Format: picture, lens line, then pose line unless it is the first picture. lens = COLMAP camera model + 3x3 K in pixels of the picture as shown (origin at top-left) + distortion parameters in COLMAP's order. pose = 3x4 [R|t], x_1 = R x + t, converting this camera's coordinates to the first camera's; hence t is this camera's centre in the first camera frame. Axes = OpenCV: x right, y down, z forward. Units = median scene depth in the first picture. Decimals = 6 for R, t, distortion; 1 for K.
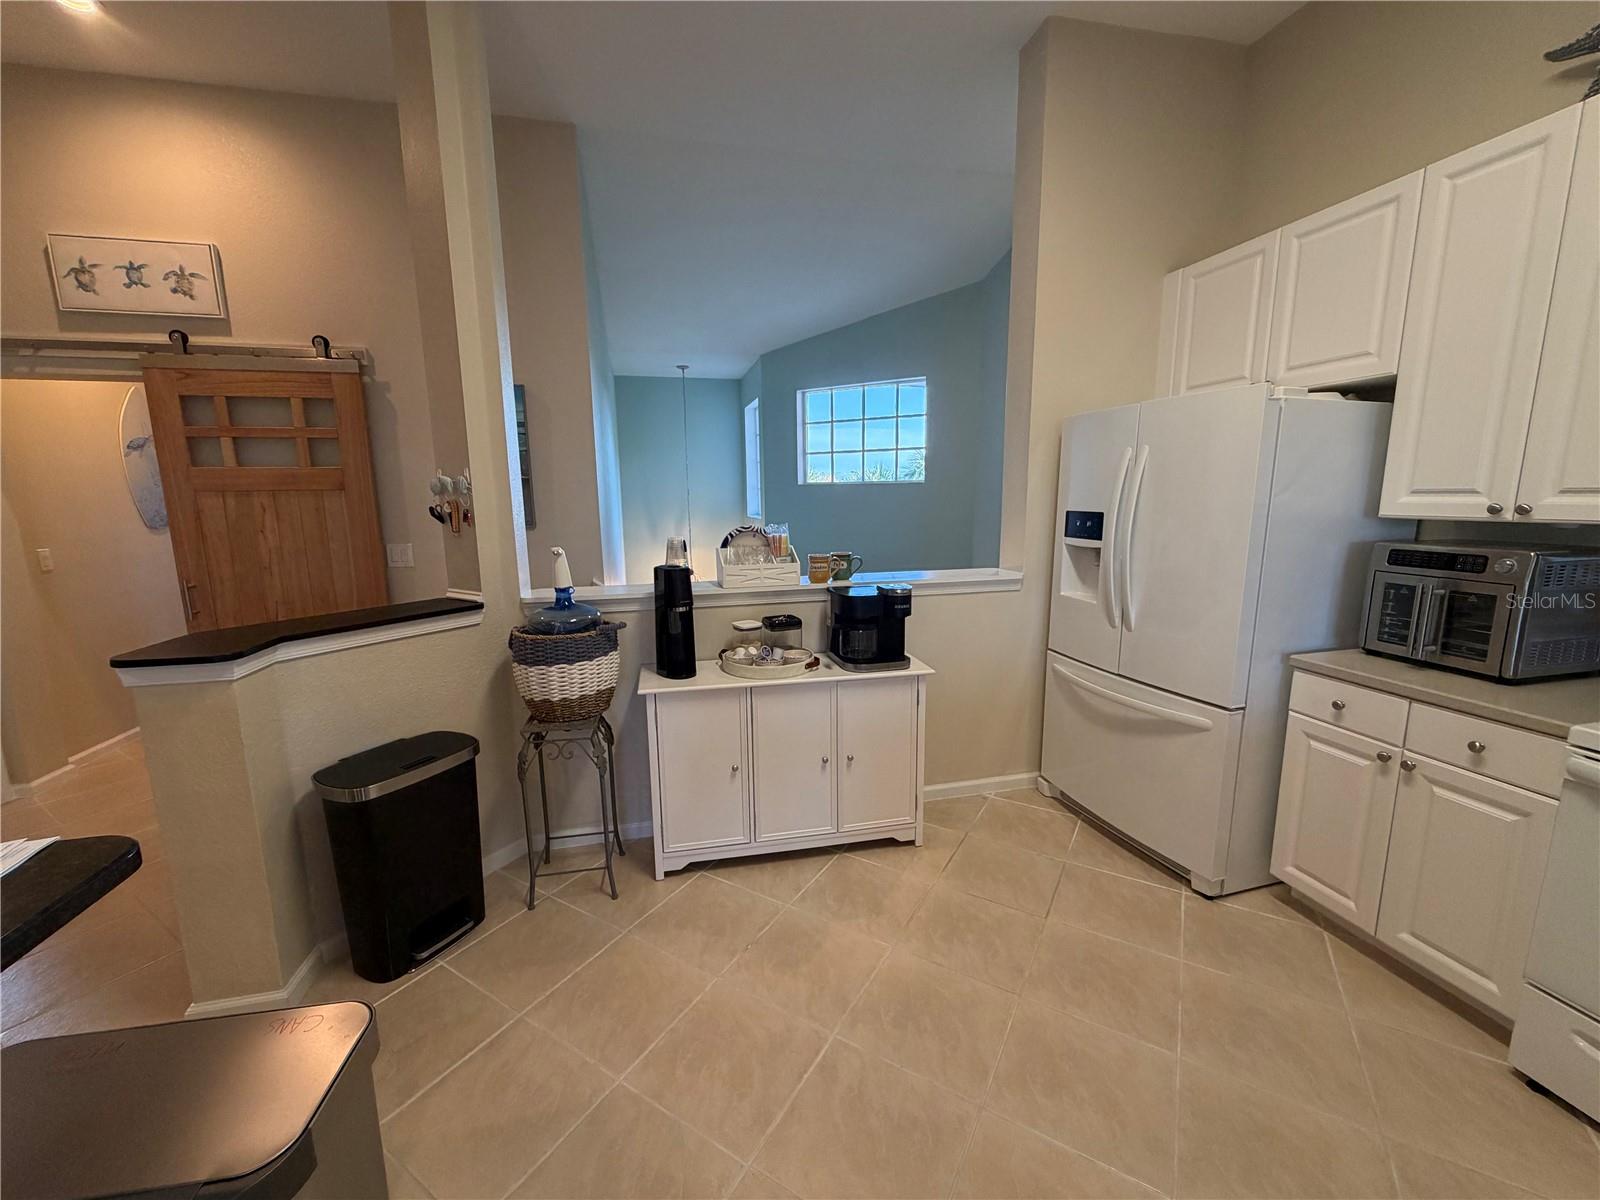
lens RADIAL K [[637.3, 0, 798.6], [0, 637.3, 602.1], [0, 0, 1]] dist [0.000177, 0.000677]
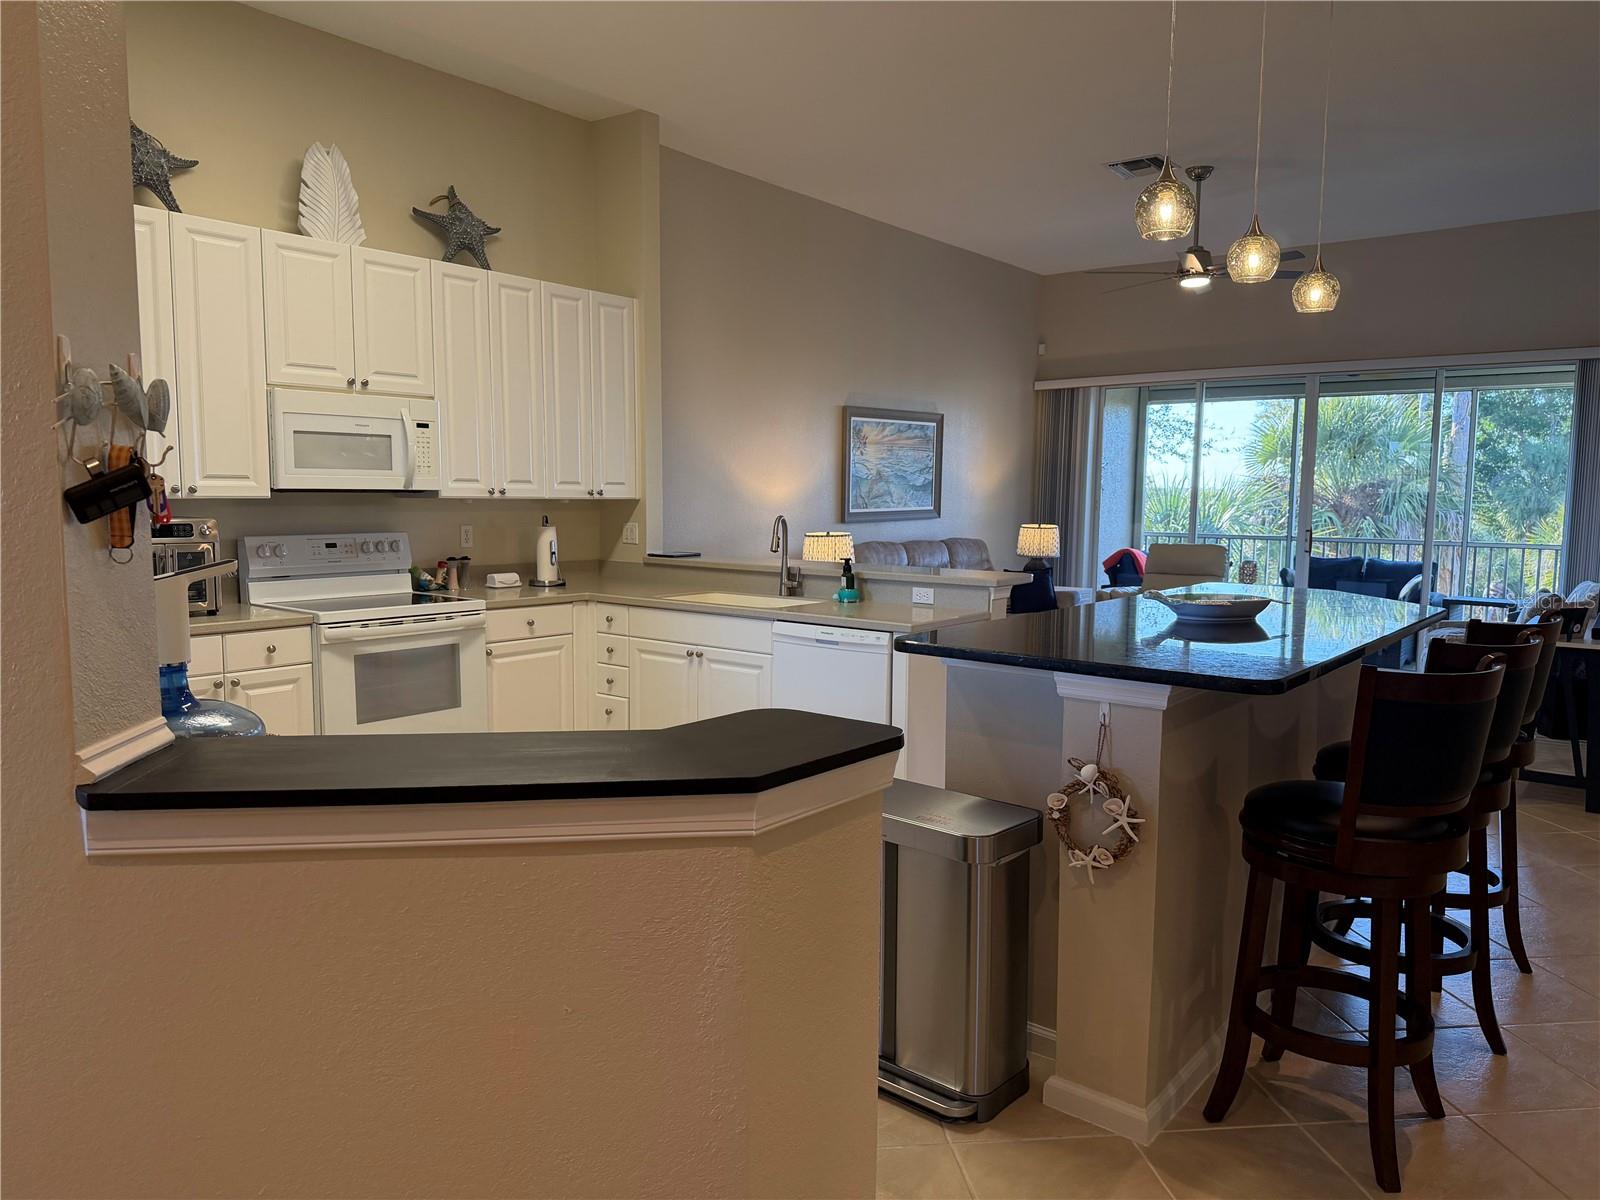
lens RADIAL K [[1117.5, 0, 803.3], [0, 1117.5, 610.3], [0, 0, 1]] dist [0.070501, -0.091038]
pose [[-0.616635, -0.076295, 0.783543, -1.109870], [0.129923, 0.971783, 0.196872, -0.136293], [-0.776454, 0.223199, -0.589323, 1.004844]]
